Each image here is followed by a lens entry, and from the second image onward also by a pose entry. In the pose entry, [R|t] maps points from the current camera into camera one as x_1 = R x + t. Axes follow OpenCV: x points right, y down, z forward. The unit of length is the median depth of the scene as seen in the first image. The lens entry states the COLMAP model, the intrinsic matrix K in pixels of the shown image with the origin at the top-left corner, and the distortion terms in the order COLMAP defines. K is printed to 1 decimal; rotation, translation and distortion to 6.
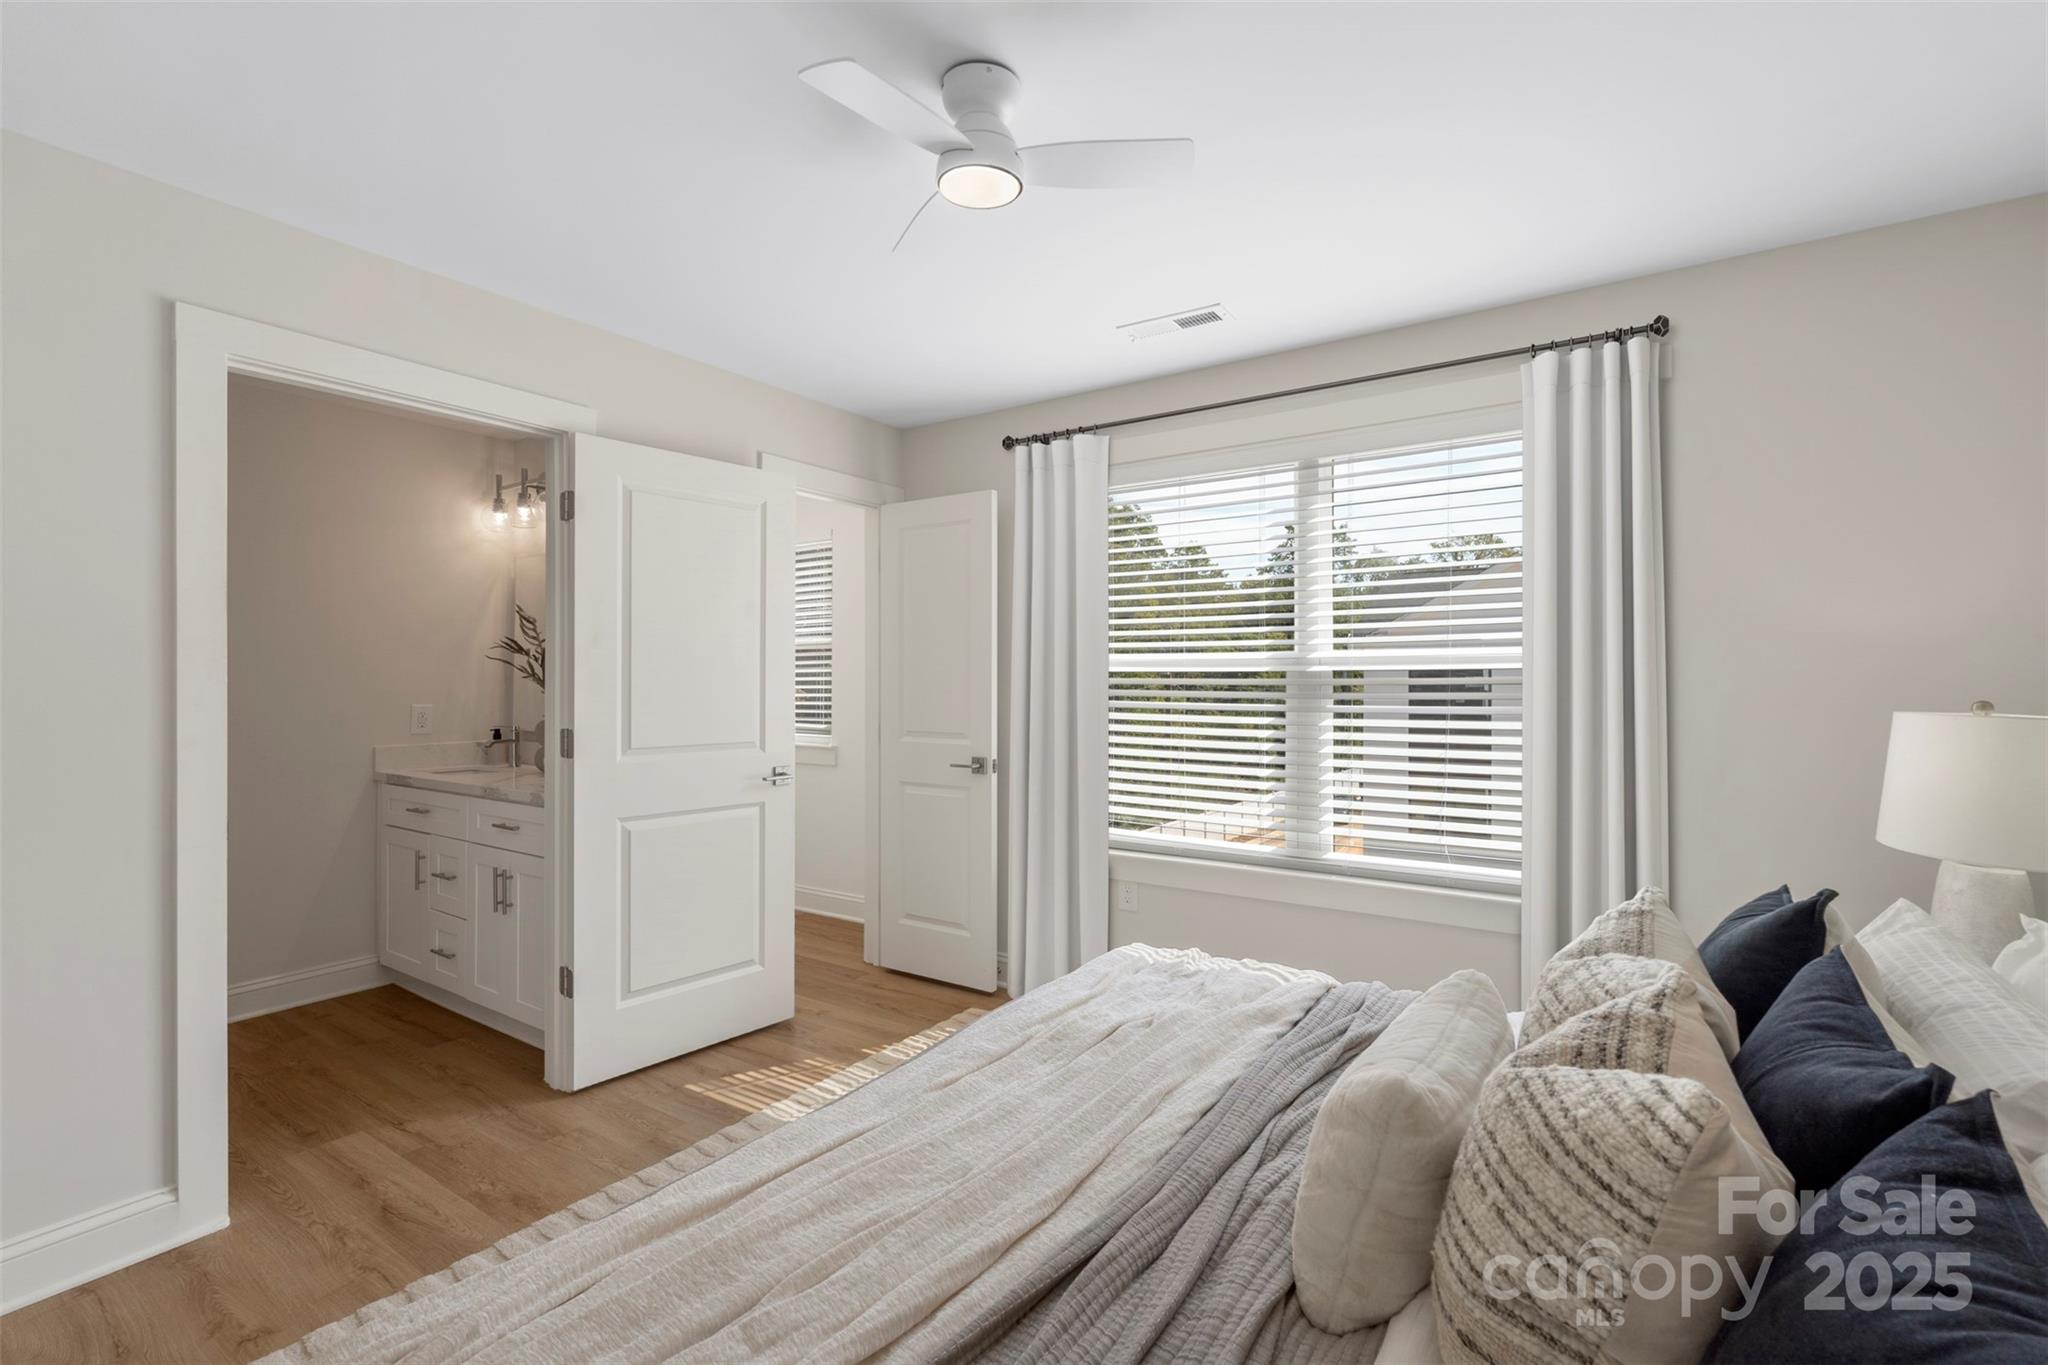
lens RADIAL K [[905.4, 0, 1022.6], [0, 905.4, 679.2], [0, 0, 1]] dist [-0.013172, -0.000416]
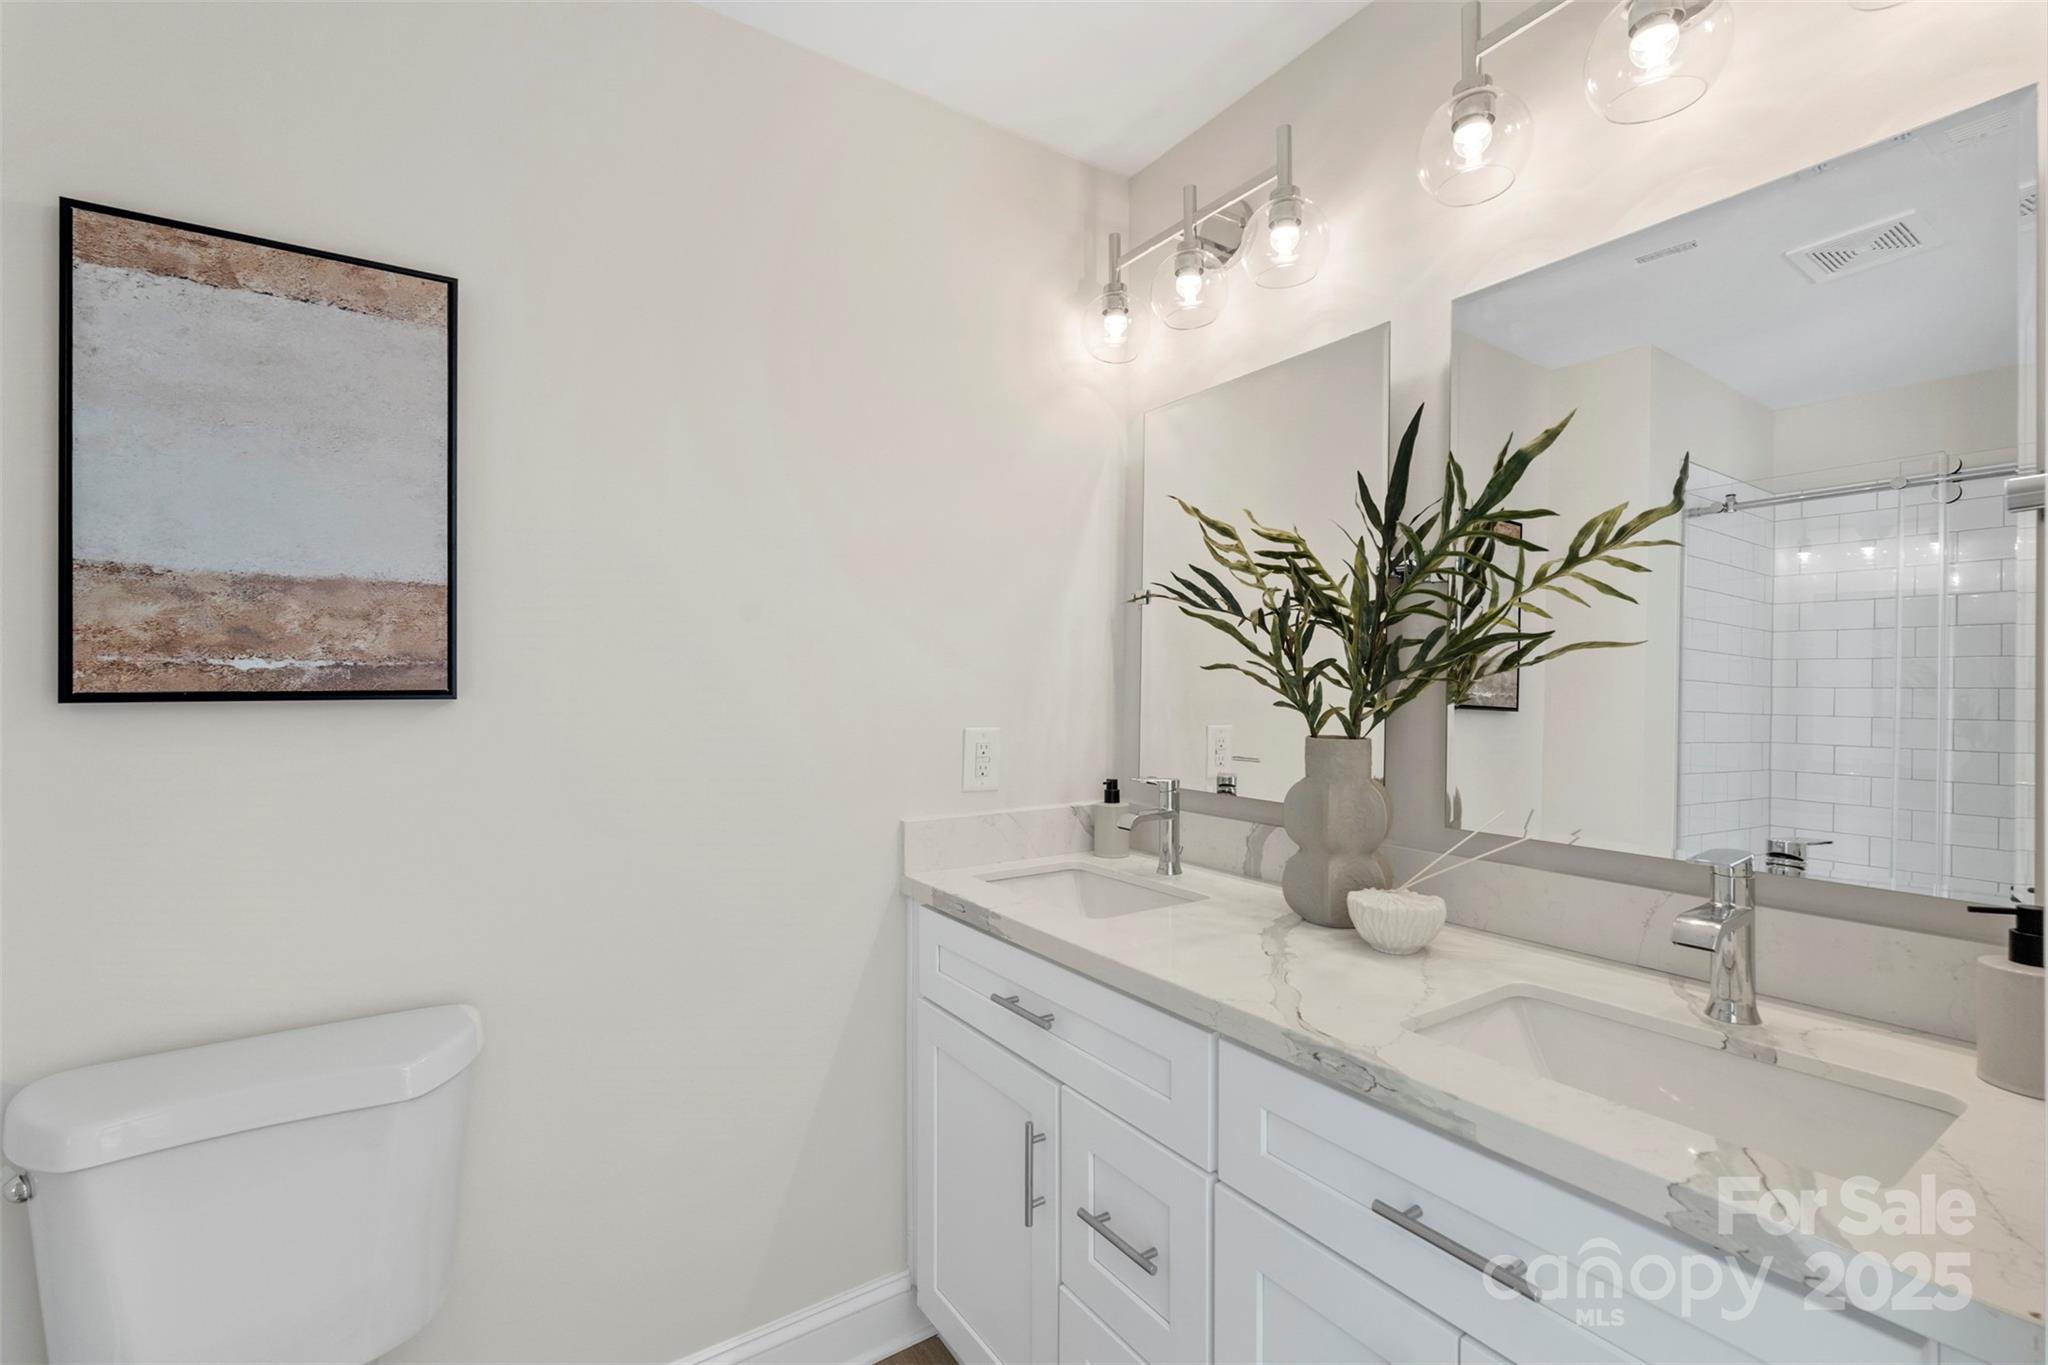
lens RADIAL K [[905.4, 0, 1027.2], [0, 905.4, 687.2], [0, 0, 1]] dist [-0.013172, -0.000416]
pose [[0.926531, -0.003109, -0.376206, -0.471366], [0.005026, 0.999979, 0.004114, 0.005551], [0.376186, -0.005703, 0.926527, 0.576809]]
